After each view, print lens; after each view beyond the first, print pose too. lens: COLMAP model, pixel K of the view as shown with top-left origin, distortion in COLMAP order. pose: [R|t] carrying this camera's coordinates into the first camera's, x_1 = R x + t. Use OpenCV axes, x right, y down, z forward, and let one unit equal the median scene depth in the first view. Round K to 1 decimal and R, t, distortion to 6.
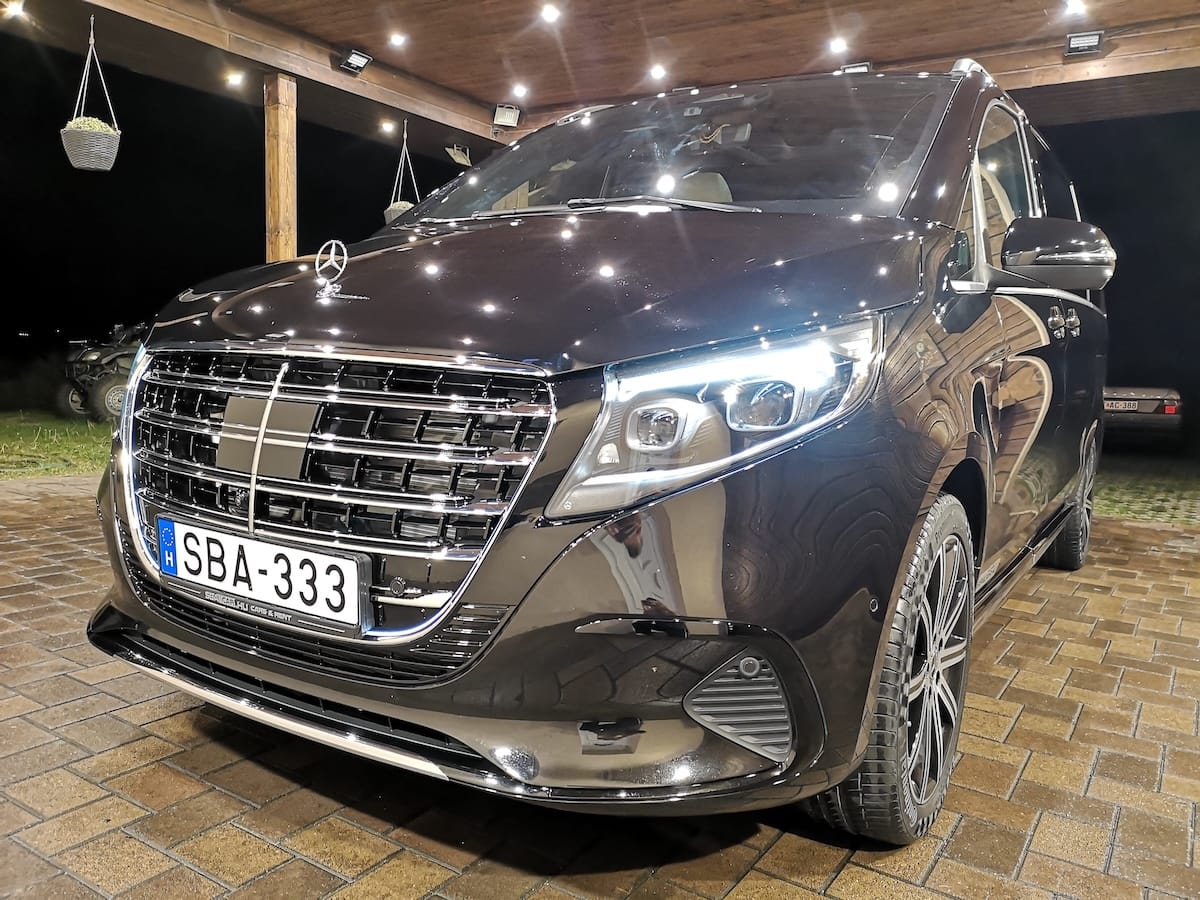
lens RADIAL K [[923.0, 0, 600.0], [0, 923.0, 450.0], [0, 0, 1]] dist [0.064173, -0.062947]
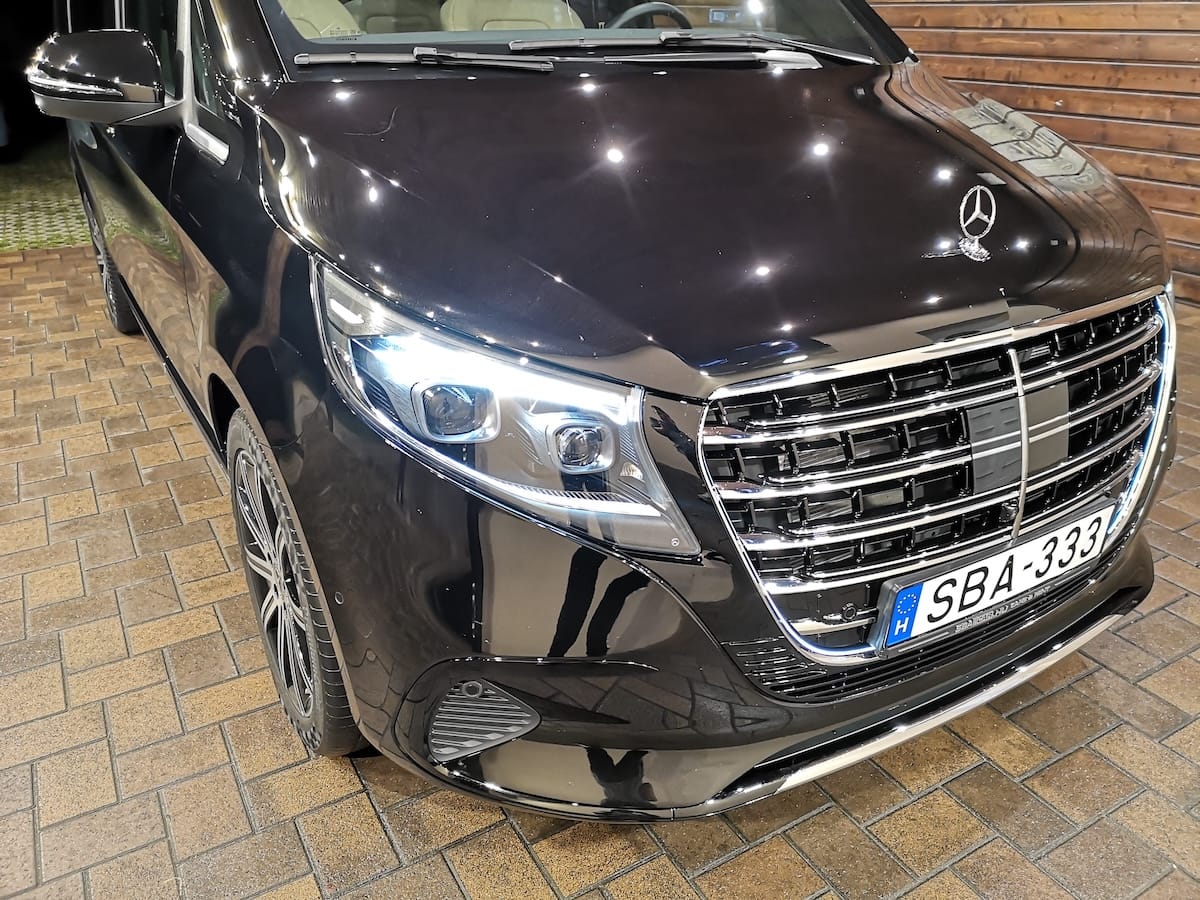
lens RADIAL K [[923.0, 0, 600.0], [0, 923.0, 450.0], [0, 0, 1]] dist [0.064173, -0.062947]
pose [[0.435483, -0.414545, 0.799066, -1.210205], [0.110333, 0.905544, 0.409654, -0.397666], [-0.893410, -0.090234, 0.440087, 0.936241]]
